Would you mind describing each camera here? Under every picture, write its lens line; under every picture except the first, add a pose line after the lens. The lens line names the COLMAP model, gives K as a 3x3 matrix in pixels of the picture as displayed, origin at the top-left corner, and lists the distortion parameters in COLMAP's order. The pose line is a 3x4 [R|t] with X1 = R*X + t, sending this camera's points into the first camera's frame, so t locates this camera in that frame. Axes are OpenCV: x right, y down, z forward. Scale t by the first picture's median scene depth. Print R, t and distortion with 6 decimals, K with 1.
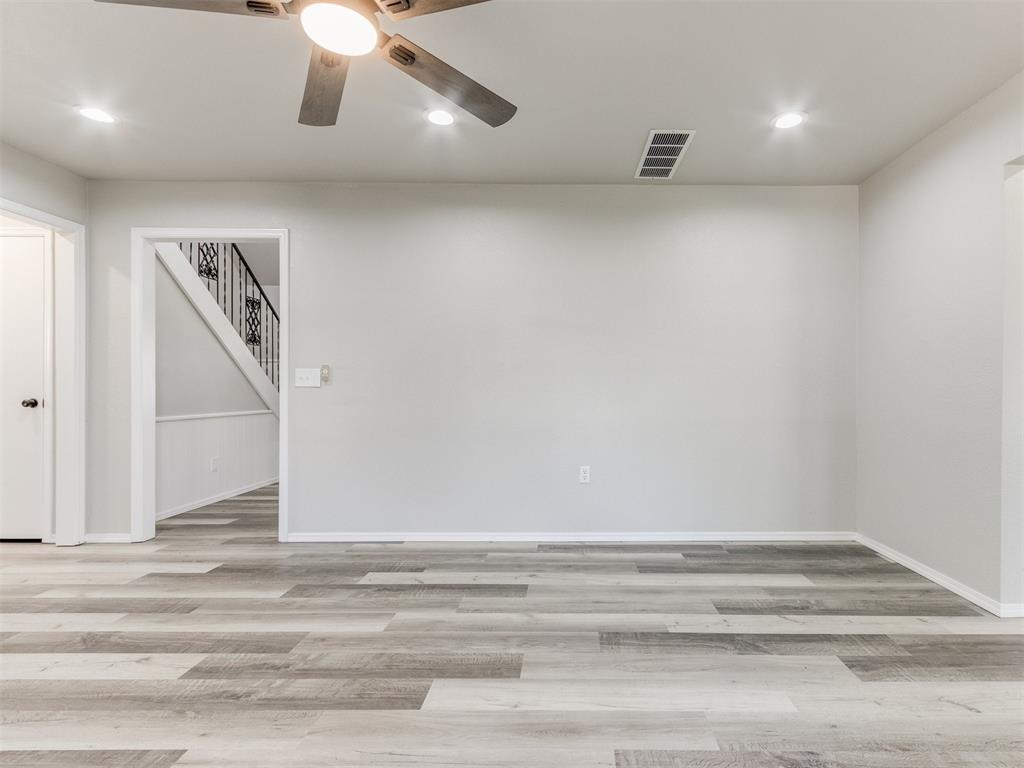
lens RADIAL K [[530.3, 0, 571.4], [0, 530.3, 385.7], [0, 0, 1]] dist [0.006207, -0.003244]
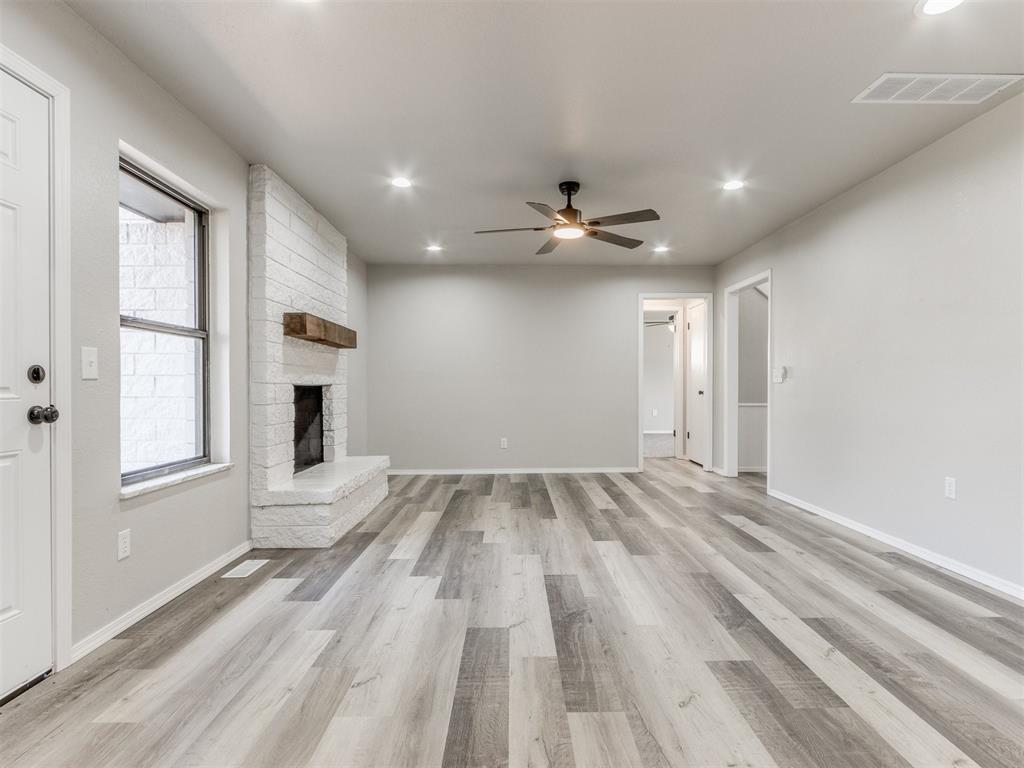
lens RADIAL K [[530.3, 0, 516.2], [0, 530.3, 382.9], [0, 0, 1]] dist [0.006207, -0.003244]
pose [[0.010734, -0.006675, -0.999920, 1.022994], [0.010161, 0.999927, -0.006566, 0.004764], [0.999891, -0.010090, 0.010801, 0.396942]]
